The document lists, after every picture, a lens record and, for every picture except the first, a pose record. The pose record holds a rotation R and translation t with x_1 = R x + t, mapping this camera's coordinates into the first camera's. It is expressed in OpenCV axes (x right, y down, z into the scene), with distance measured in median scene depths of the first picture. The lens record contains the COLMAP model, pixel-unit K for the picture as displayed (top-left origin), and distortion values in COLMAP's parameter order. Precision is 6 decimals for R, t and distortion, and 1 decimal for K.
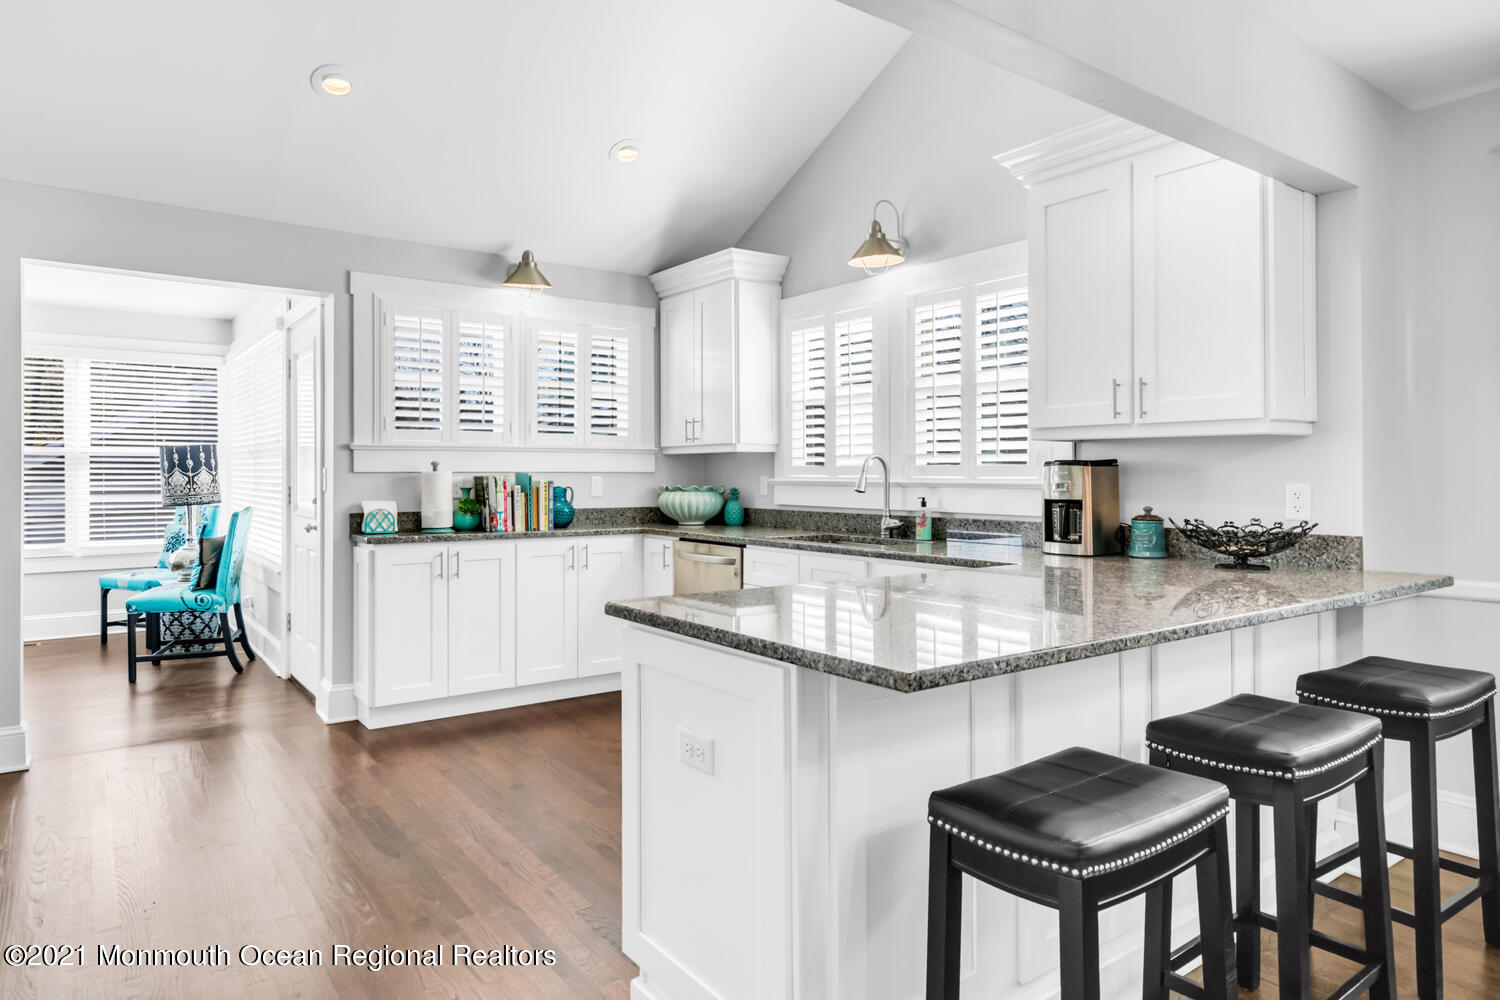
lens RADIAL K [[916.3, 0, 743.9], [0, 916.3, 464.5], [0, 0, 1]] dist [0.000456, -0.000455]
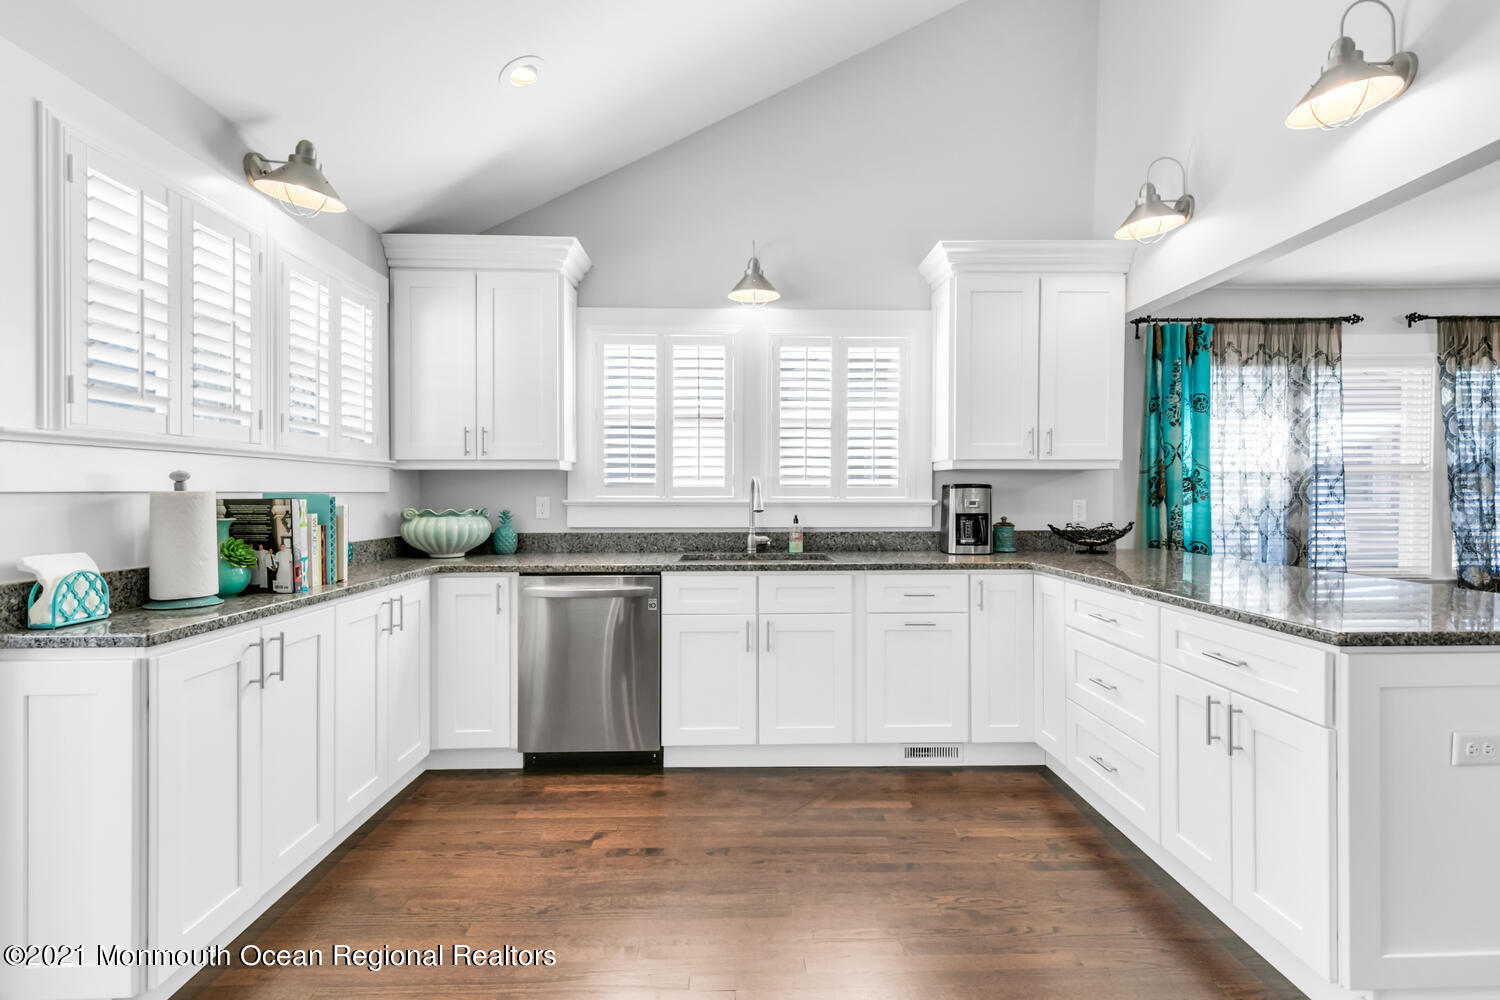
lens RADIAL K [[692.8, 0, 750.0], [0, 692.8, 500.0], [0, 0, 1]] dist [0.002207, 0.000305]
pose [[0.560561, -0.009058, 0.828064, -0.477898], [-0.007420, 0.999845, 0.015960, 0.003446], [-0.828080, -0.015091, 0.560407, 0.493262]]
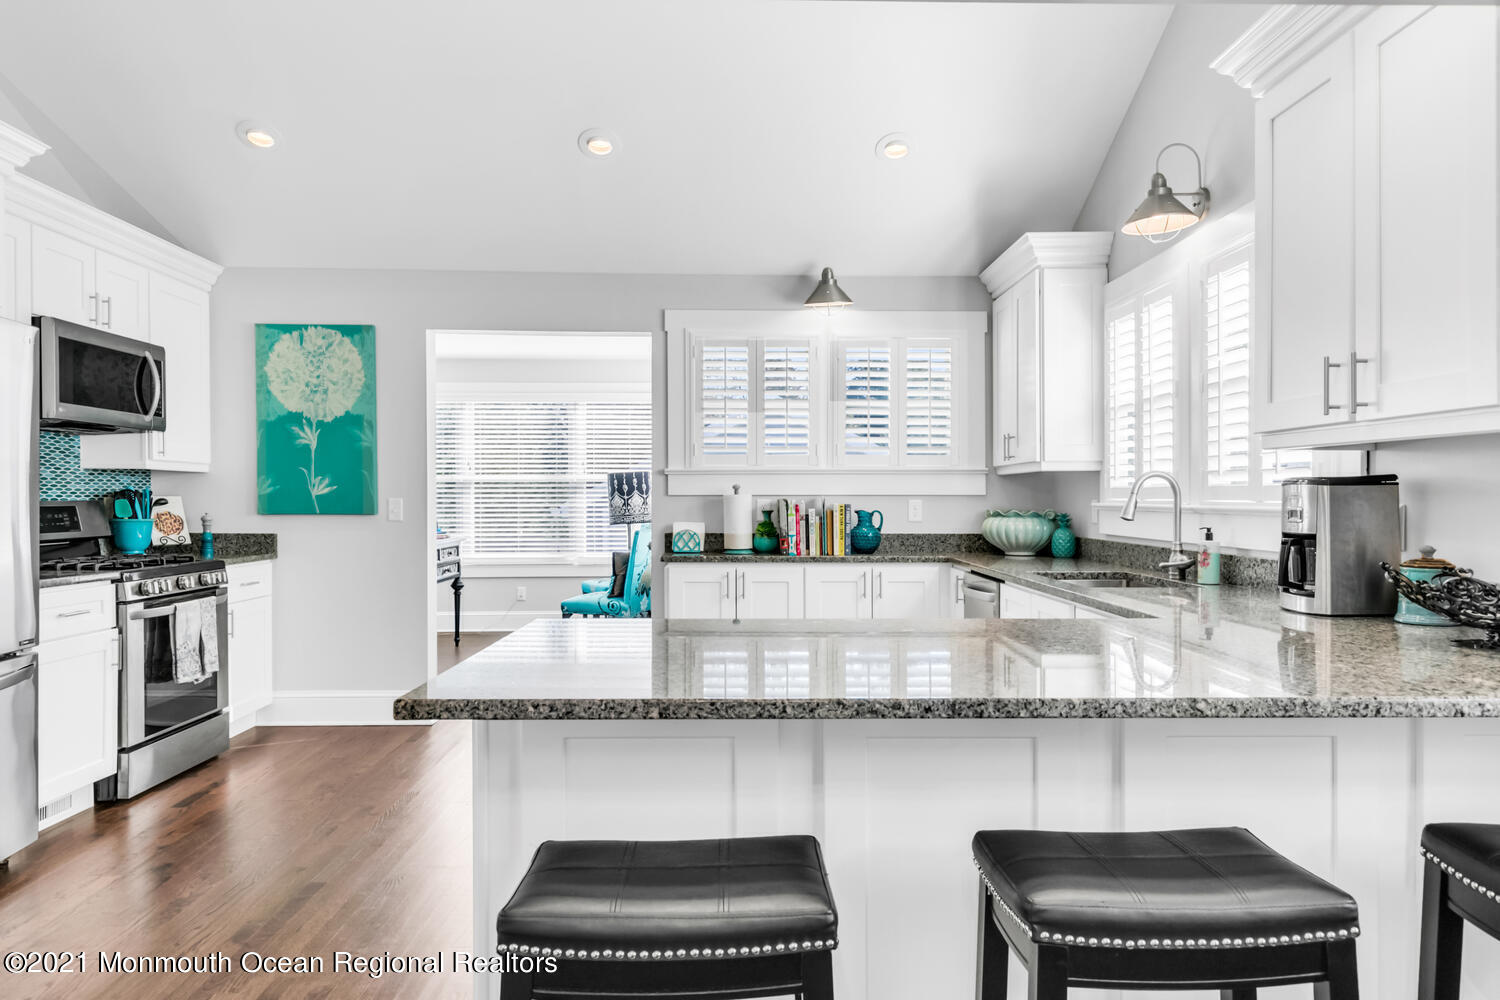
lens RADIAL K [[978.2, 0, 750.0], [0, 978.2, 500.0], [0, 0, 1]] dist [0.003592, 0.000987]
pose [[0.819398, 0.001699, -0.573222, 0.304659], [0.005631, 0.999924, 0.011013, 0.001569], [0.573197, -0.012252, 0.819326, 0.101921]]
